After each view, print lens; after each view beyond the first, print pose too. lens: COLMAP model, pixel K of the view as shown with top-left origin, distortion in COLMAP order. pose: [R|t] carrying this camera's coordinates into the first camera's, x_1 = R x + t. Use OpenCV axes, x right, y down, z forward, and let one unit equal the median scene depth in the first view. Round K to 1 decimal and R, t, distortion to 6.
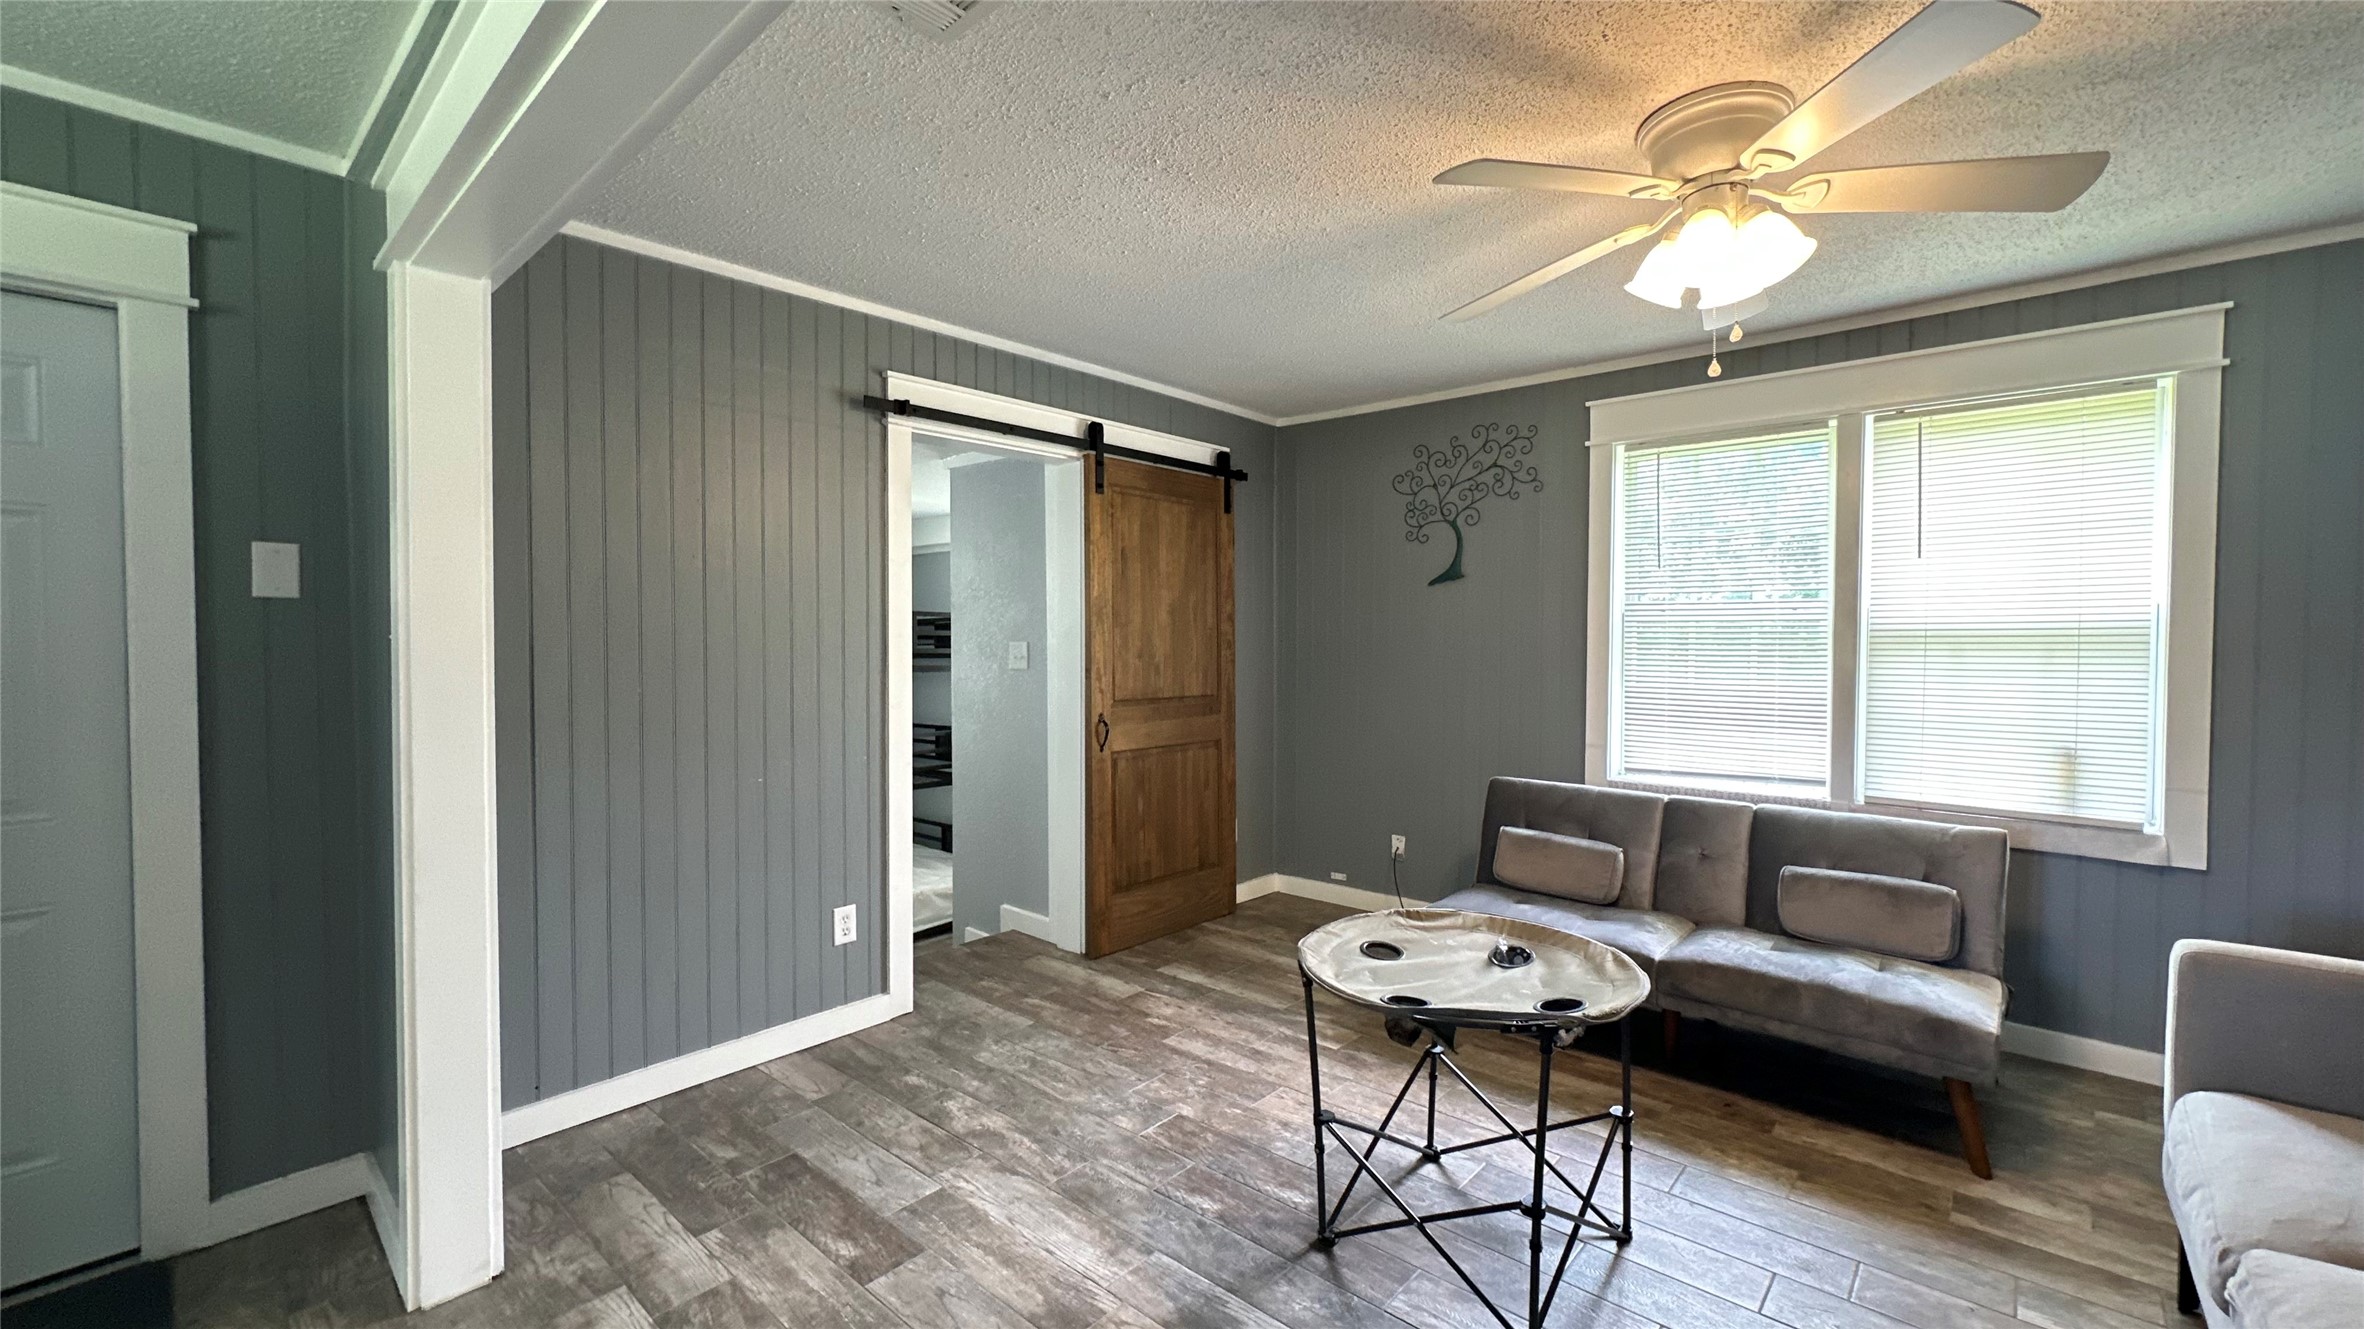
lens RADIAL K [[949.9, 0, 1182.0], [0, 949.9, 664.5], [0, 0, 1]] dist [0.001656, 0.000409]
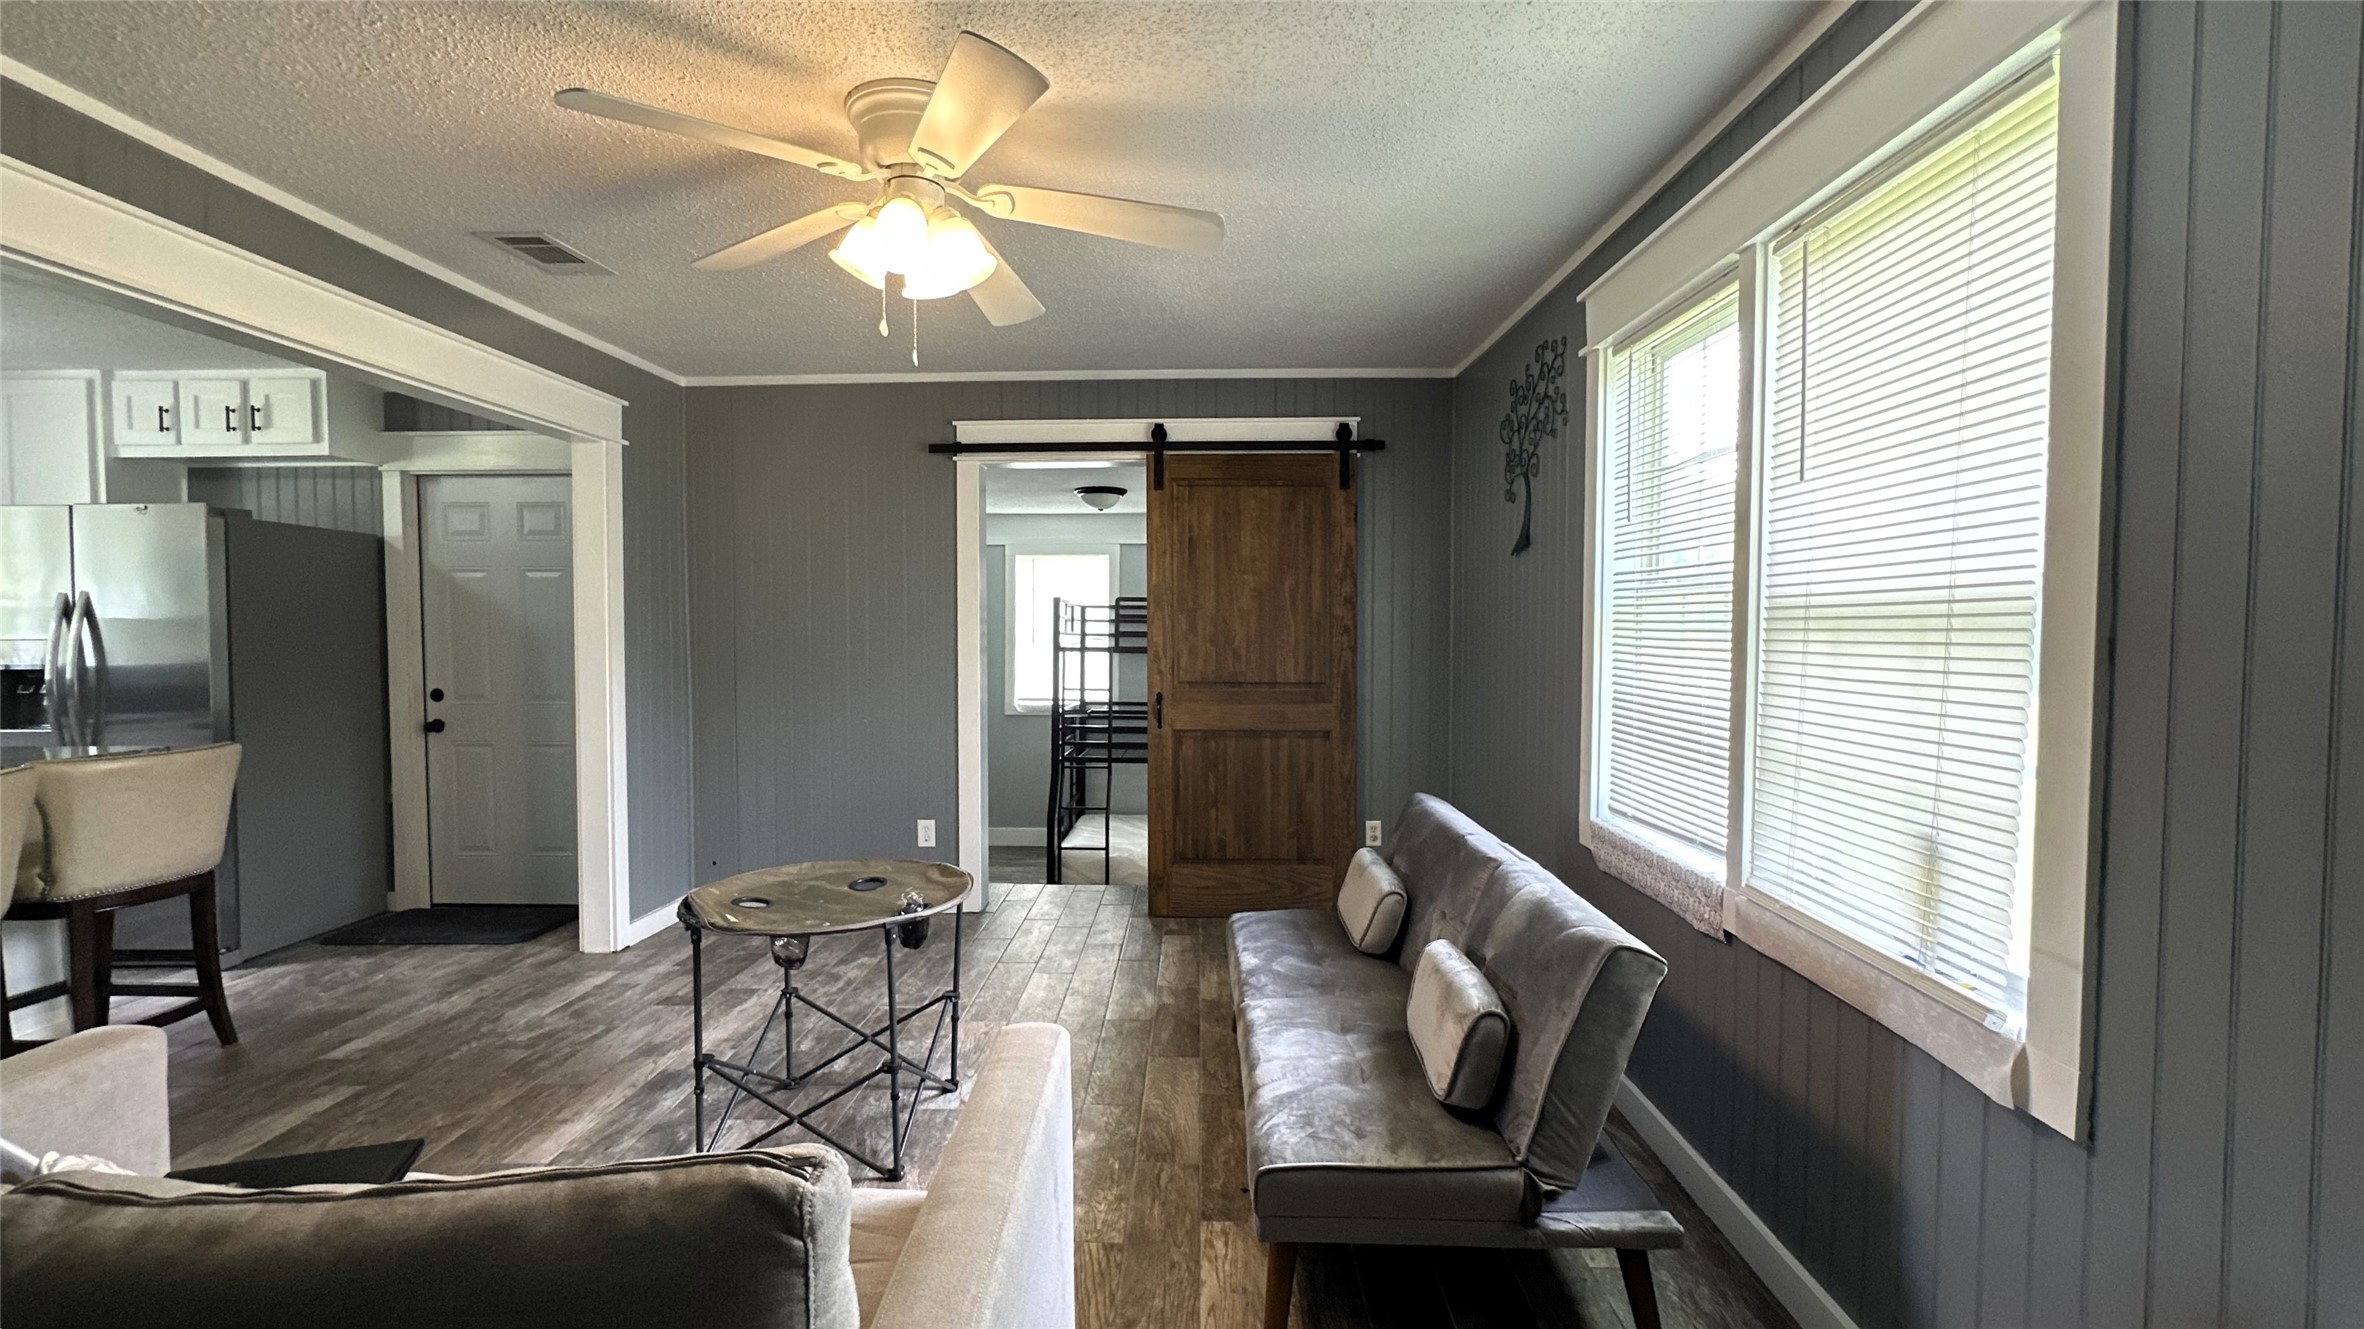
lens RADIAL K [[1020.8, 0, 1182.0], [0, 1020.8, 664.5], [0, 0, 1]] dist [-0.001732, -0.000179]
pose [[0.653599, 0.028237, -0.756314, 0.846276], [-0.018519, 0.999601, 0.021317, -0.006637], [0.756614, 0.000073, 0.653862, 0.269257]]
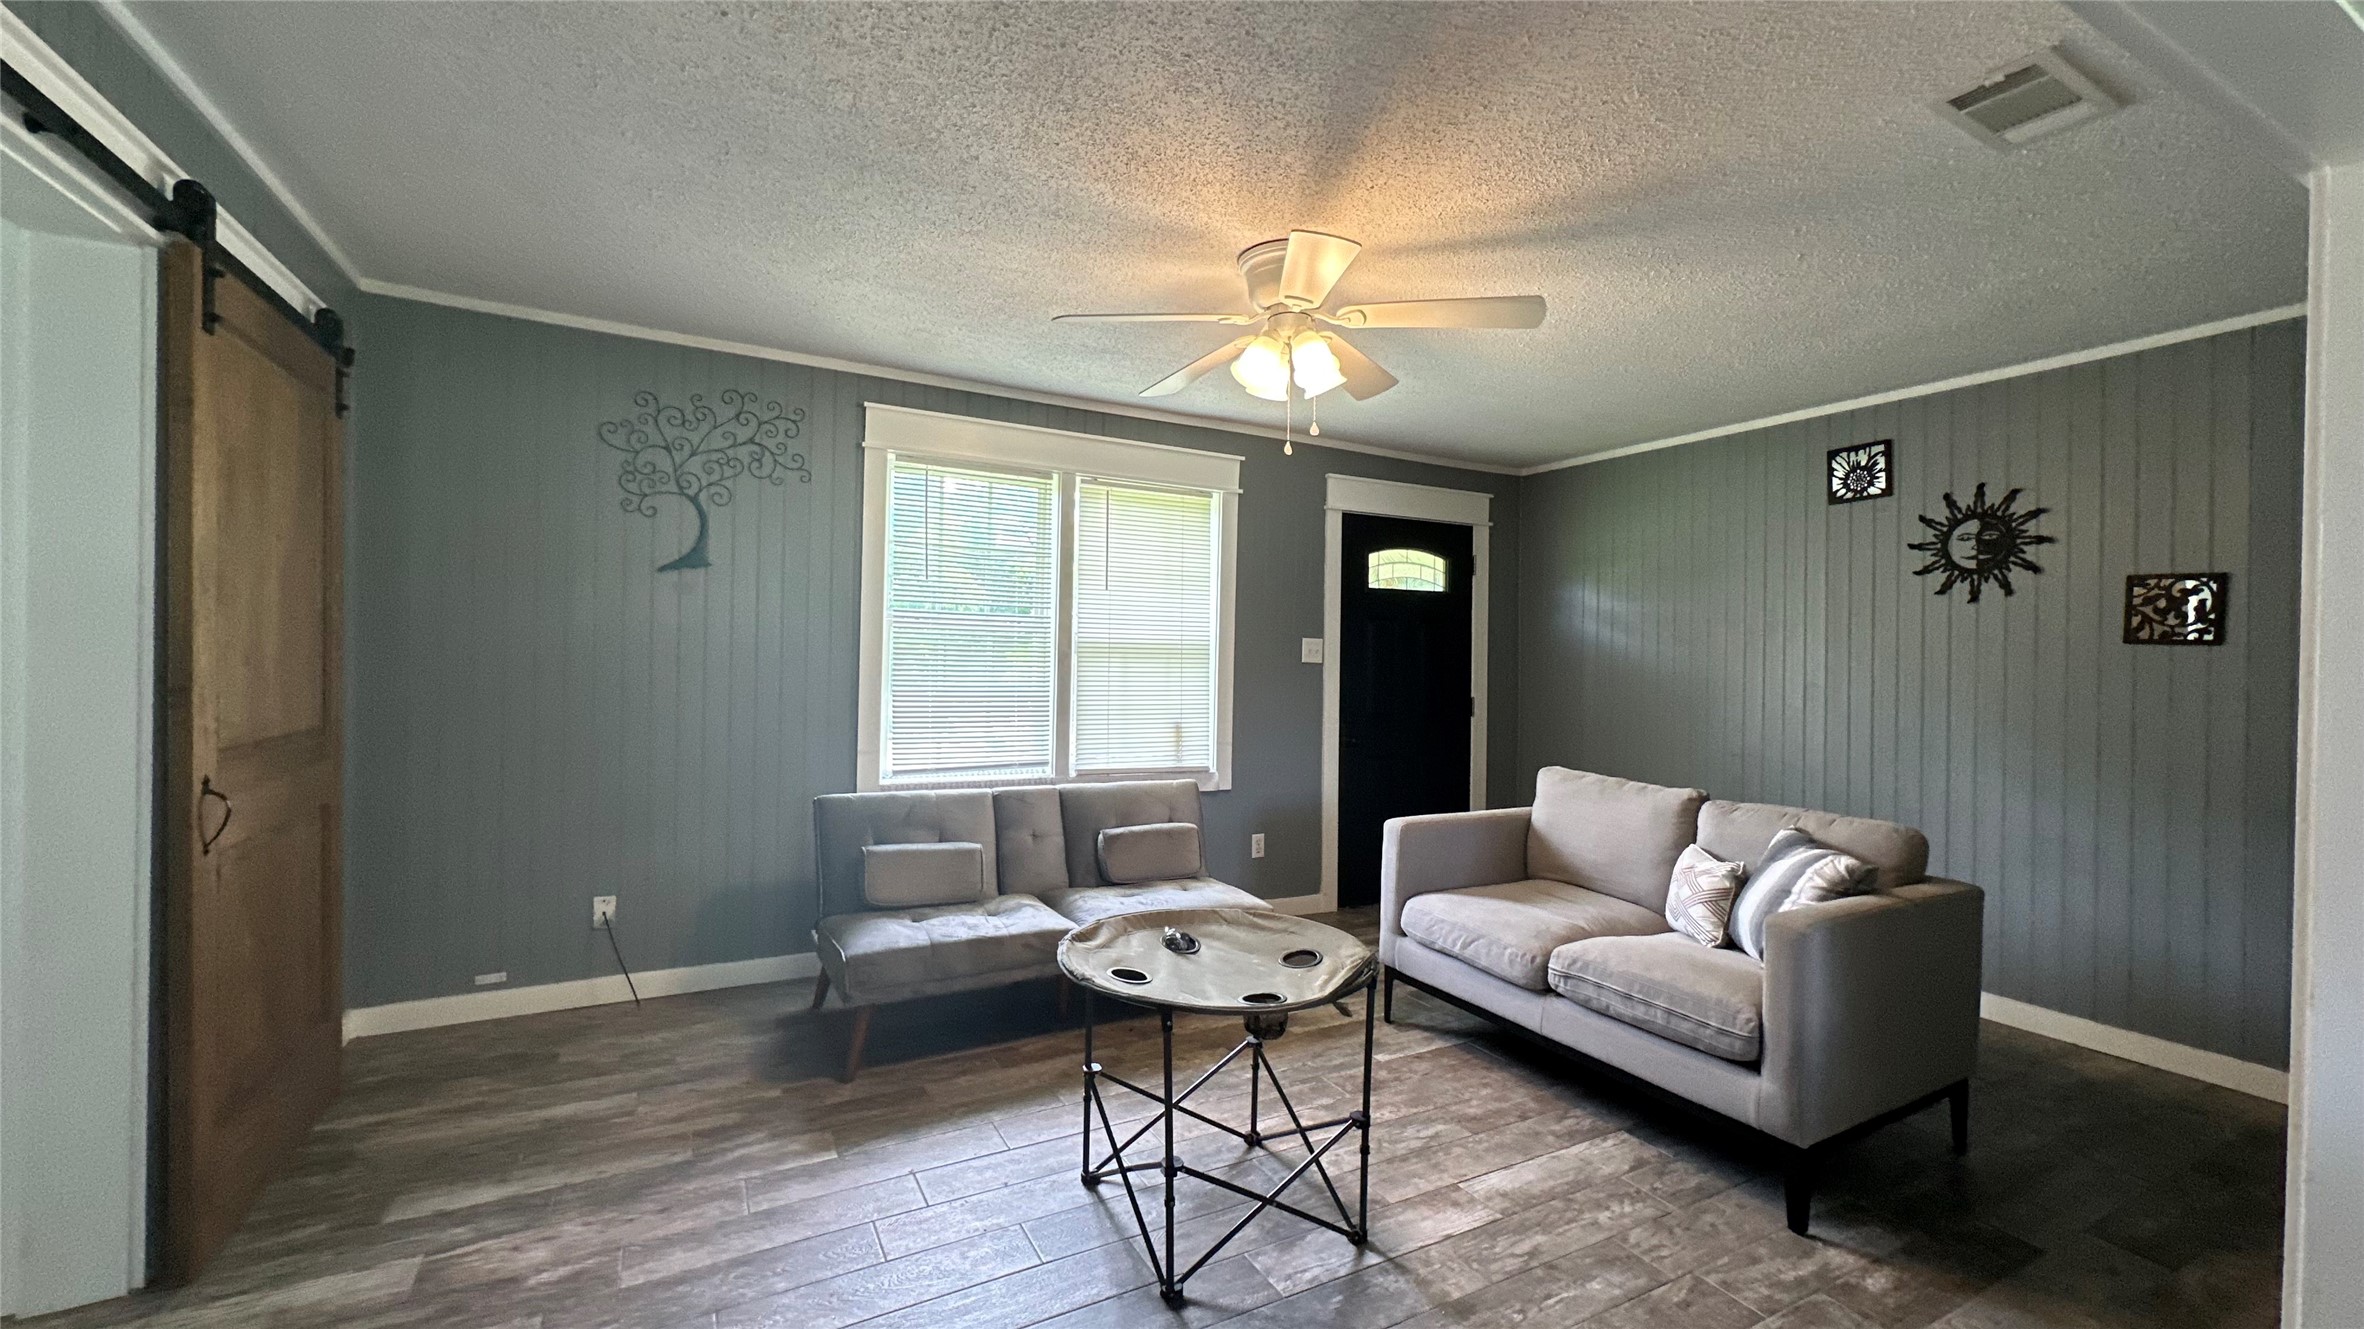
lens RADIAL K [[949.9, 0, 1182.0], [0, 949.9, 664.5], [0, 0, 1]] dist [0.001656, 0.000409]
pose [[0.343340, -0.004732, 0.939199, -0.392137], [0.001947, 0.999989, 0.004326, -0.009318], [-0.939209, 0.000343, 0.343345, 0.366416]]
